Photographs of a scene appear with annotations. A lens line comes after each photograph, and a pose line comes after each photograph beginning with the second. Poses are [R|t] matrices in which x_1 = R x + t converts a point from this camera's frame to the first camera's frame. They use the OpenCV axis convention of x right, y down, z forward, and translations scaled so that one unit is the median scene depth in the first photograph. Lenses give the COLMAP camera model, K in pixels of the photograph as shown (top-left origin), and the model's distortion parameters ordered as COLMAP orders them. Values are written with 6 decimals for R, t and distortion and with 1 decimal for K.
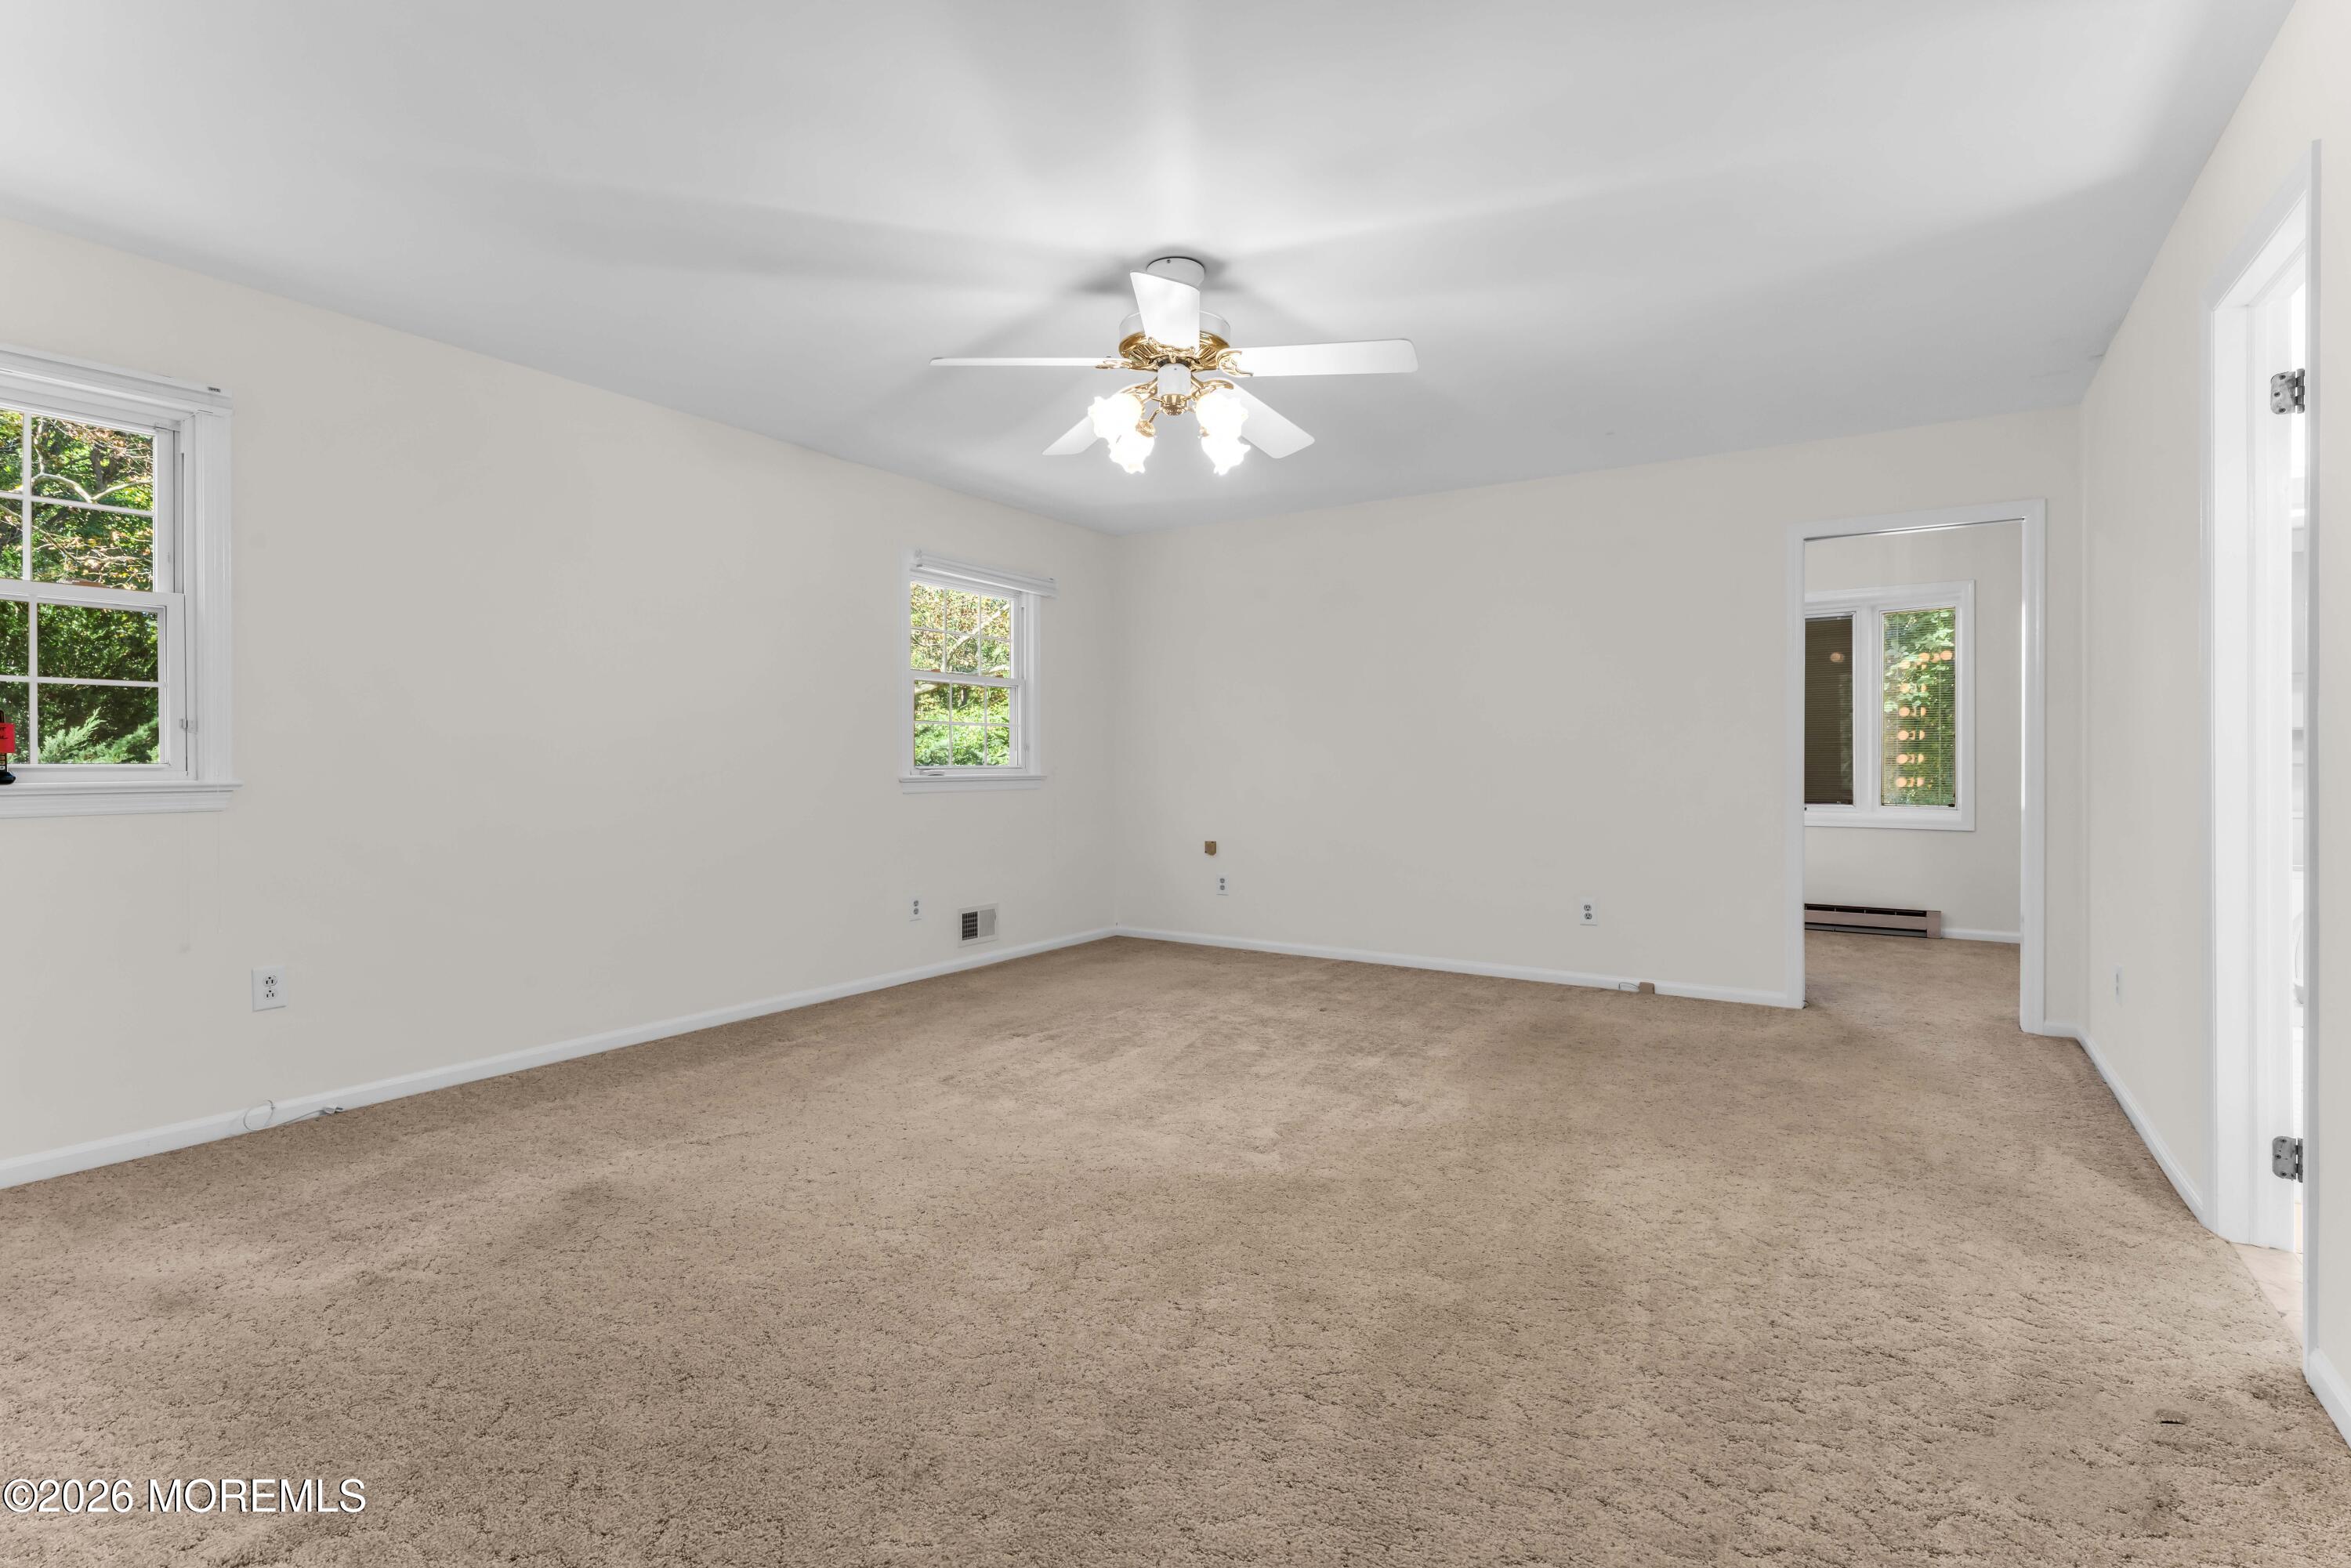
lens RADIAL K [[1102.5, 0, 1162.0], [0, 1102.5, 777.7], [0, 0, 1]] dist [-0.002962, 0.000749]
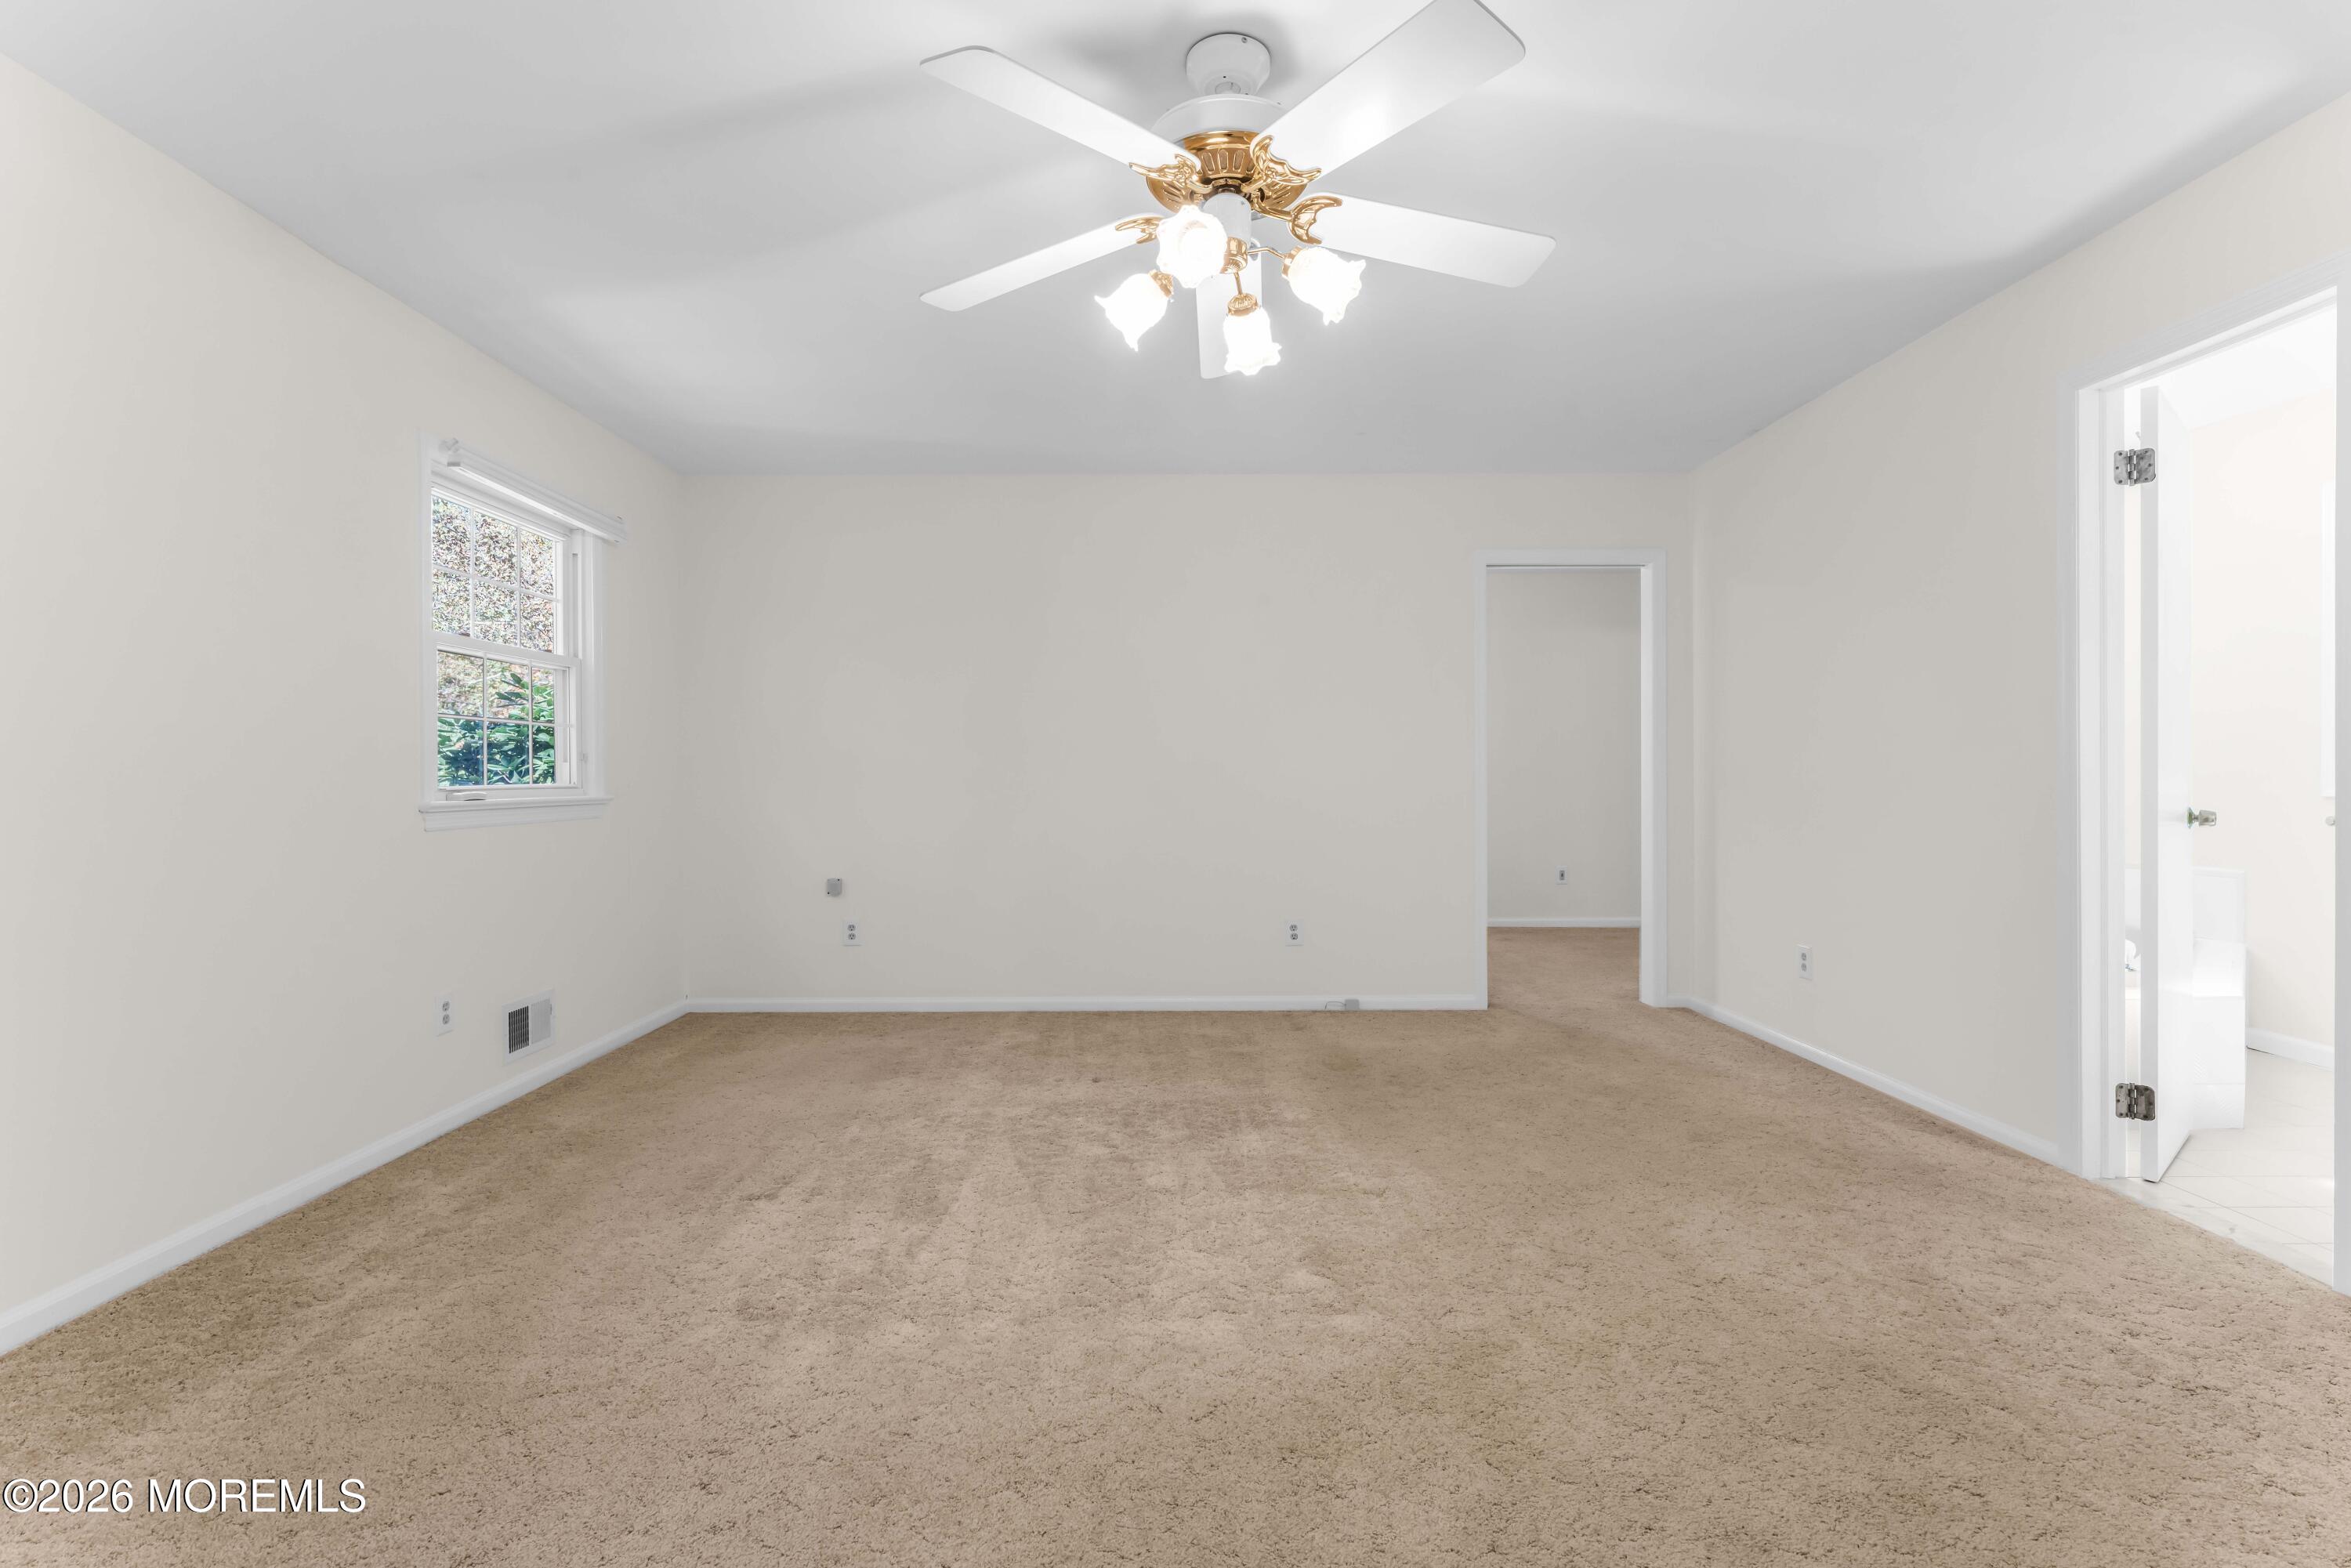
lens RADIAL K [[1102.5, 0, 1178.8], [0, 1102.5, 783.3], [0, 0, 1]] dist [-0.002962, 0.000749]
pose [[0.830041, -0.006680, 0.557662, -0.385383], [0.011561, 0.999919, -0.005230, -0.006796], [-0.557582, 0.010788, 0.830052, 0.430743]]
